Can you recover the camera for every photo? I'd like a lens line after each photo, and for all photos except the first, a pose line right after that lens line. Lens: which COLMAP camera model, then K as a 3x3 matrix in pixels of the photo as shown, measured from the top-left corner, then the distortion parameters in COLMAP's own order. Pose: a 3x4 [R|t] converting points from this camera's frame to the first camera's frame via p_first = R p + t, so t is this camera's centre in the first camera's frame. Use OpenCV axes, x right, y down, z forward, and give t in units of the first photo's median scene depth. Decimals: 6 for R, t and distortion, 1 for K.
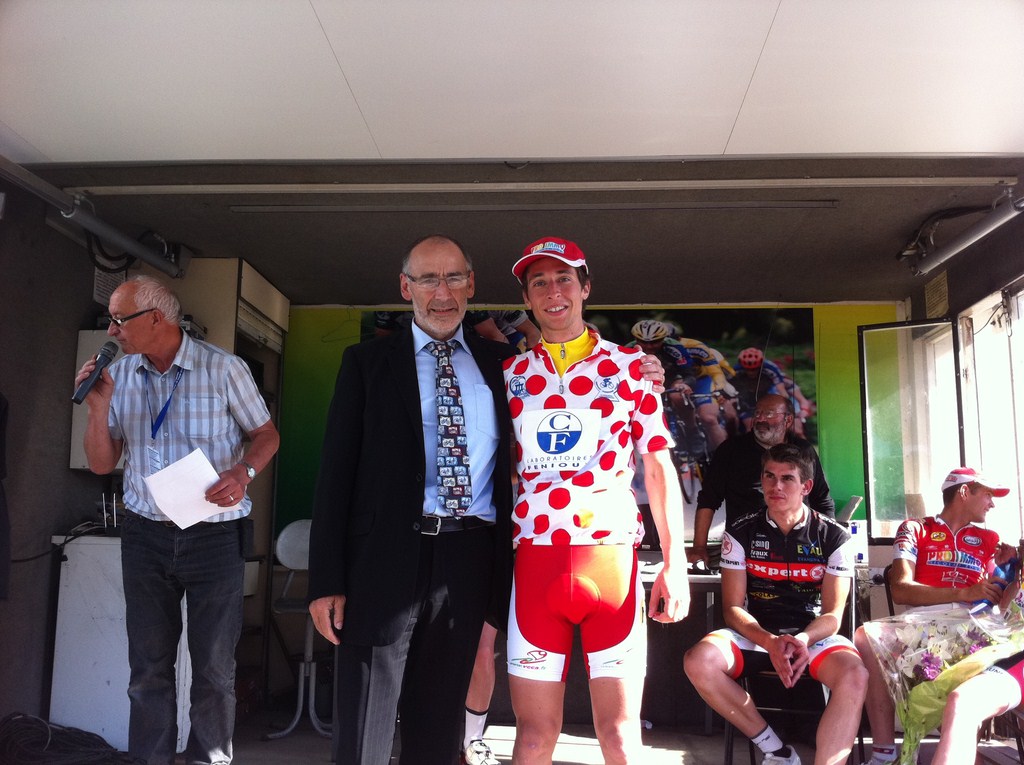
lens RADIAL K [[1035.0, 0, 512.0], [0, 1035.0, 382.5], [0, 0, 1]] dist [-0.016509, -0.018787]
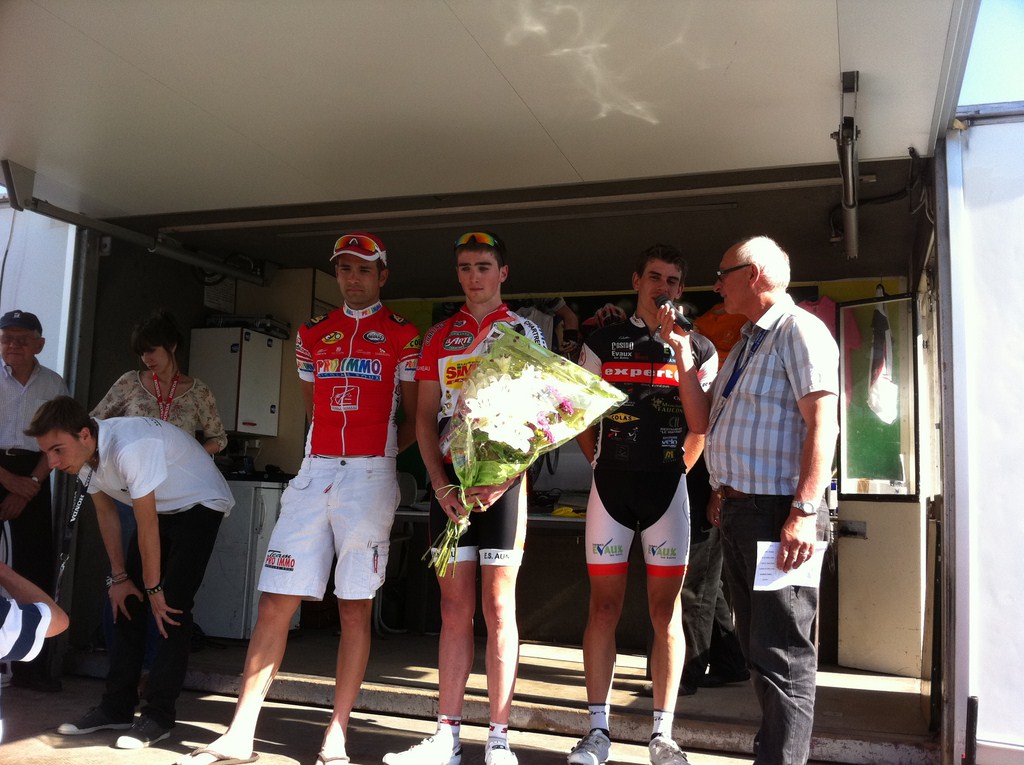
lens RADIAL K [[1035.0, 0, 512.0], [0, 1035.0, 382.5], [0, 0, 1]] dist [-0.016509, -0.018787]
pose [[0.960804, -0.013208, -0.276912, 0.343231], [0.021778, 0.999373, 0.027899, -0.008878], [0.276370, -0.032836, 0.960490, -0.178969]]
